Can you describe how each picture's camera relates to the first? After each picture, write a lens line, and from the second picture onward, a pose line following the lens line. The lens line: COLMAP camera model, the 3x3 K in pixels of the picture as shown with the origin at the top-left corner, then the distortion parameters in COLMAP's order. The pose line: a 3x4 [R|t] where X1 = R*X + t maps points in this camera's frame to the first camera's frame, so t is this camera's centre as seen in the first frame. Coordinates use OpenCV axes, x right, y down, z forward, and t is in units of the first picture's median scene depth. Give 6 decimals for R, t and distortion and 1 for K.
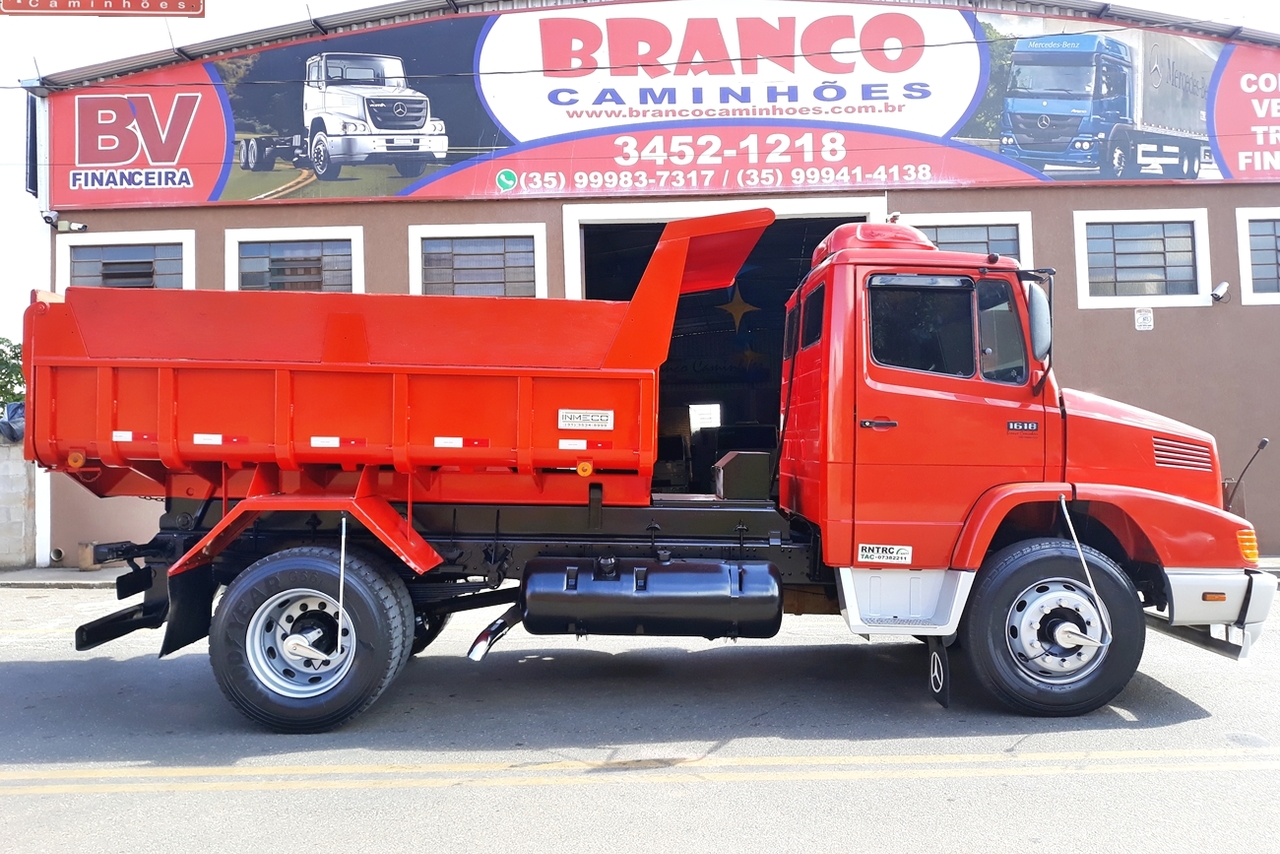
lens RADIAL K [[1033.3, 0, 640.0], [0, 1033.3, 427.0], [0, 0, 1]] dist [-0.010795, -0.054588]
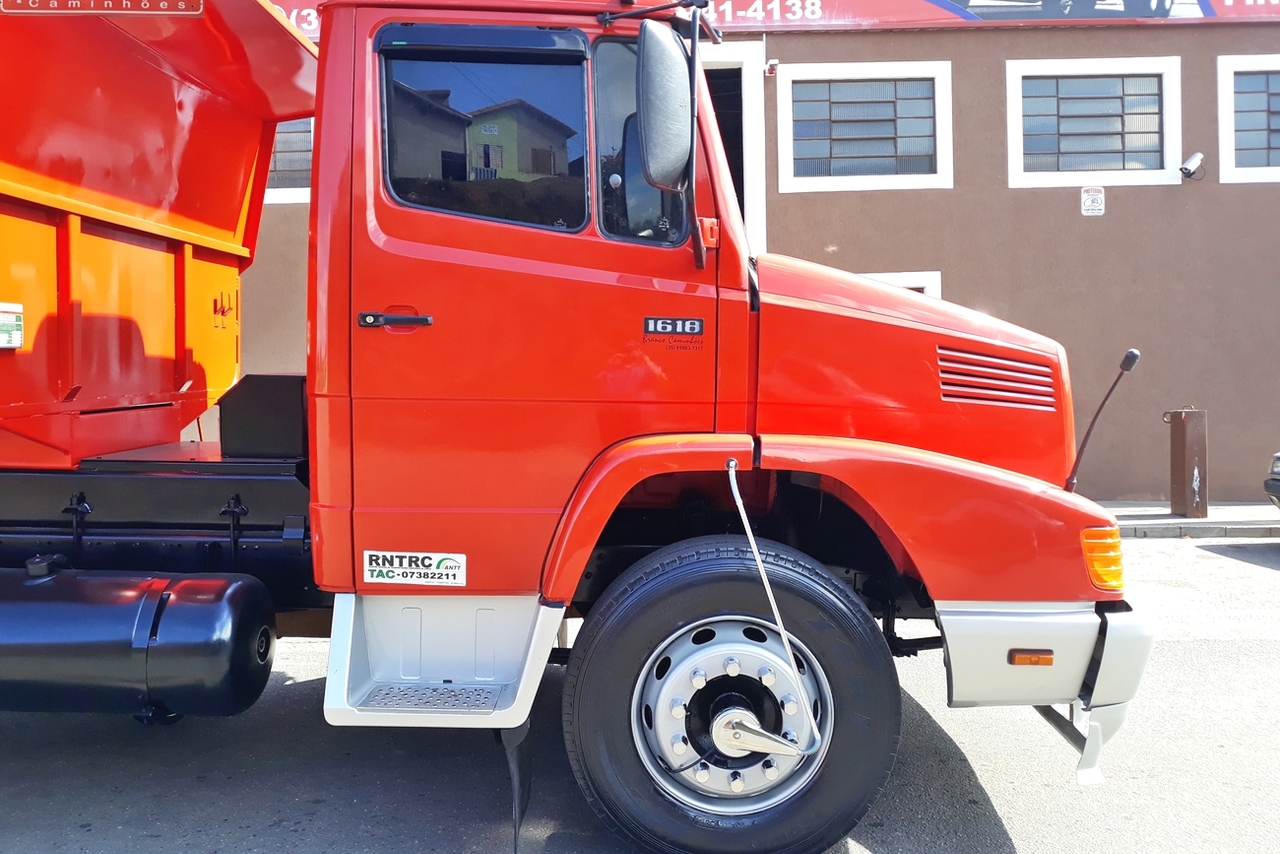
lens RADIAL K [[1086.8, 0, 627.9], [0, 1086.8, 419.9], [0, 0, 1]] dist [0.004935, -0.011700]
pose [[0.999890, -0.000778, 0.014794, 0.326116], [-0.000287, 0.997419, 0.071800, 0.006665], [-0.014812, -0.071796, 0.997309, 0.431220]]
